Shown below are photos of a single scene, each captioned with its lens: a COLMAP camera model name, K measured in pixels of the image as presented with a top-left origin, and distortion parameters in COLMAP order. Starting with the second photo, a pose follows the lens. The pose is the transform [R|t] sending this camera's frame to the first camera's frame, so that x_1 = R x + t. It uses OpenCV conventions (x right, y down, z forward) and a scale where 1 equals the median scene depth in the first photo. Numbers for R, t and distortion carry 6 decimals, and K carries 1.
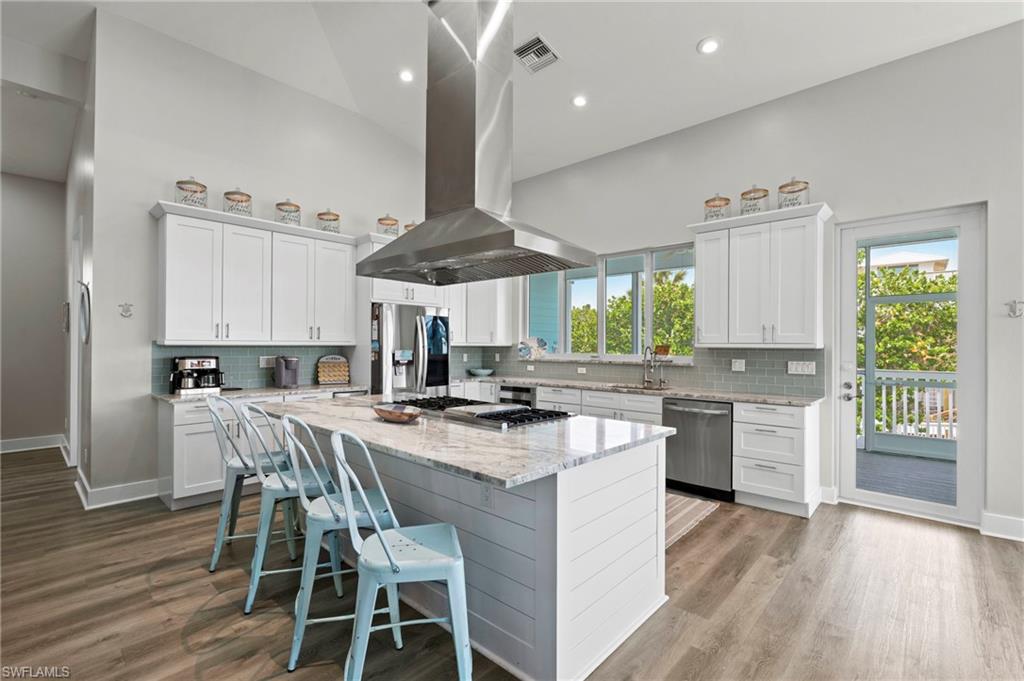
lens RADIAL K [[460.5, 0, 511.4], [0, 460.5, 344.9], [0, 0, 1]] dist [-0.008163, 0.000526]
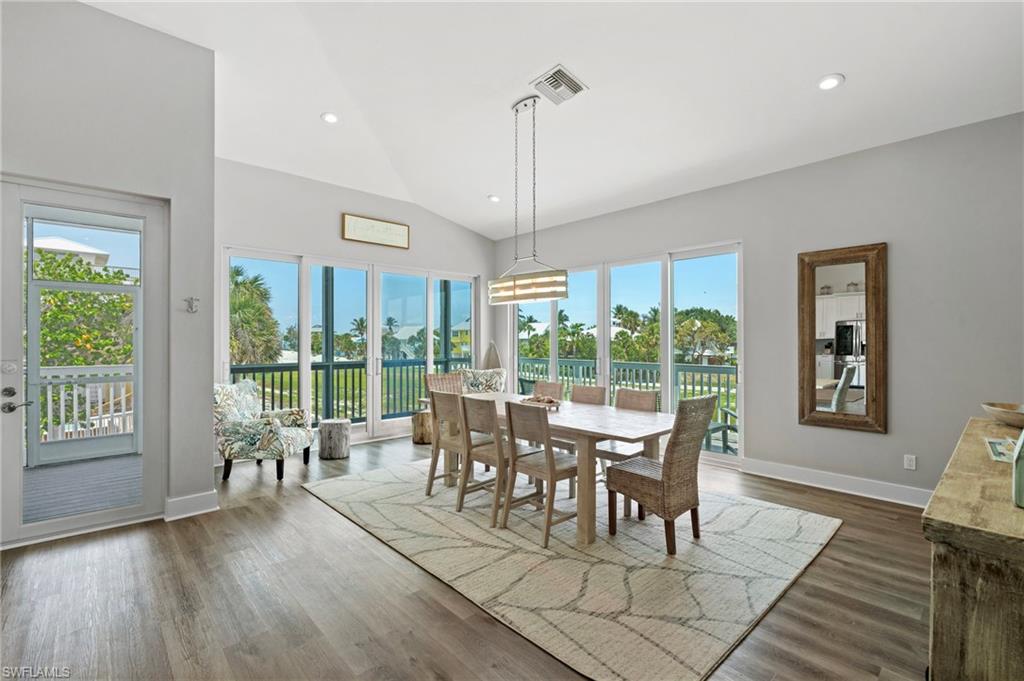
lens RADIAL K [[458.7, 0, 512.7], [0, 458.7, 340.6], [0, 0, 1]] dist [-0.008096, 0.000258]
pose [[0.080166, -0.005130, 0.996768, 0.053887], [-0.000371, 0.999987, 0.005176, -0.000155], [-0.996781, -0.000784, 0.080163, 0.106950]]
